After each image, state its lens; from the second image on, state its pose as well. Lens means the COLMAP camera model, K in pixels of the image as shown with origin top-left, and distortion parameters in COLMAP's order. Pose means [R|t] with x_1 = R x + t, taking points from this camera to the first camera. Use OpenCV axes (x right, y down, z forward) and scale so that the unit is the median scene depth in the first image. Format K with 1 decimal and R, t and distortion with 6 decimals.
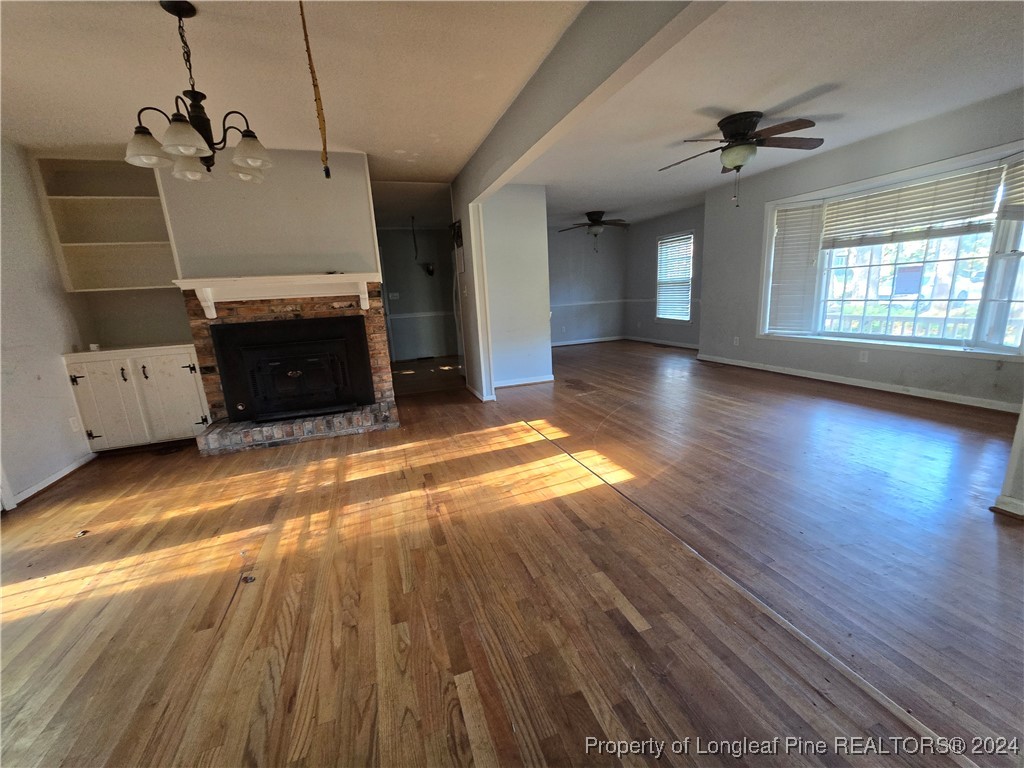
lens RADIAL K [[418.7, 0, 512.2], [0, 418.7, 384.4], [0, 0, 1]] dist [-0.001190, 0.001670]
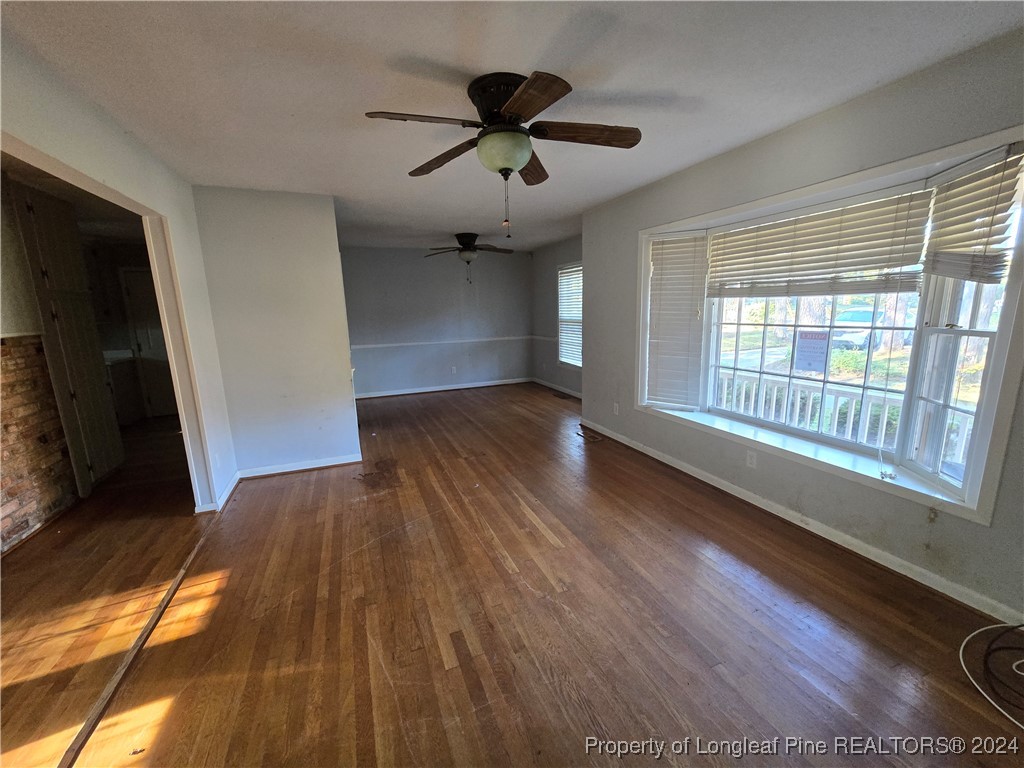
lens RADIAL K [[418.7, 0, 513.6], [0, 418.7, 382.8], [0, 0, 1]] dist [-0.001190, 0.001670]
pose [[0.998872, 0.020703, 0.042727, 0.415957], [-0.019042, 0.999061, -0.038915, -0.155204], [-0.043492, 0.038057, 0.998329, 0.327611]]
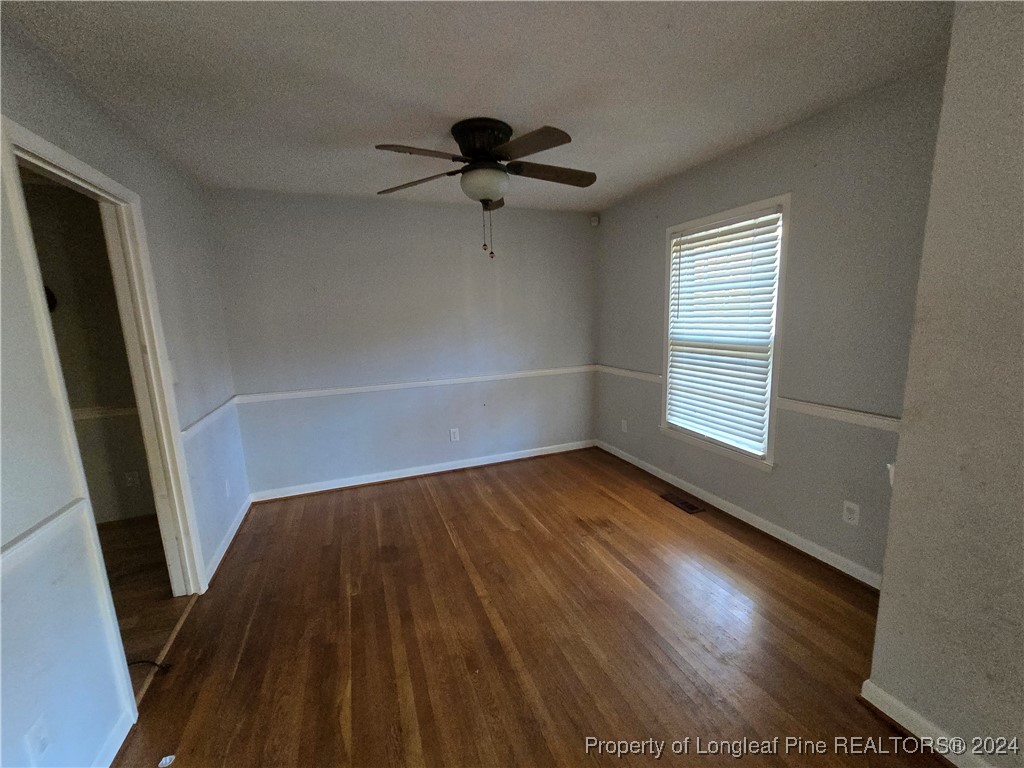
lens RADIAL K [[418.7, 0, 512.7], [0, 418.7, 389.4], [0, 0, 1]] dist [-0.001190, 0.001670]
pose [[0.999266, 0.022797, 0.030779, 0.341878], [-0.021736, 0.999173, -0.034374, -0.332590], [-0.031537, 0.033680, 0.998935, 1.122166]]
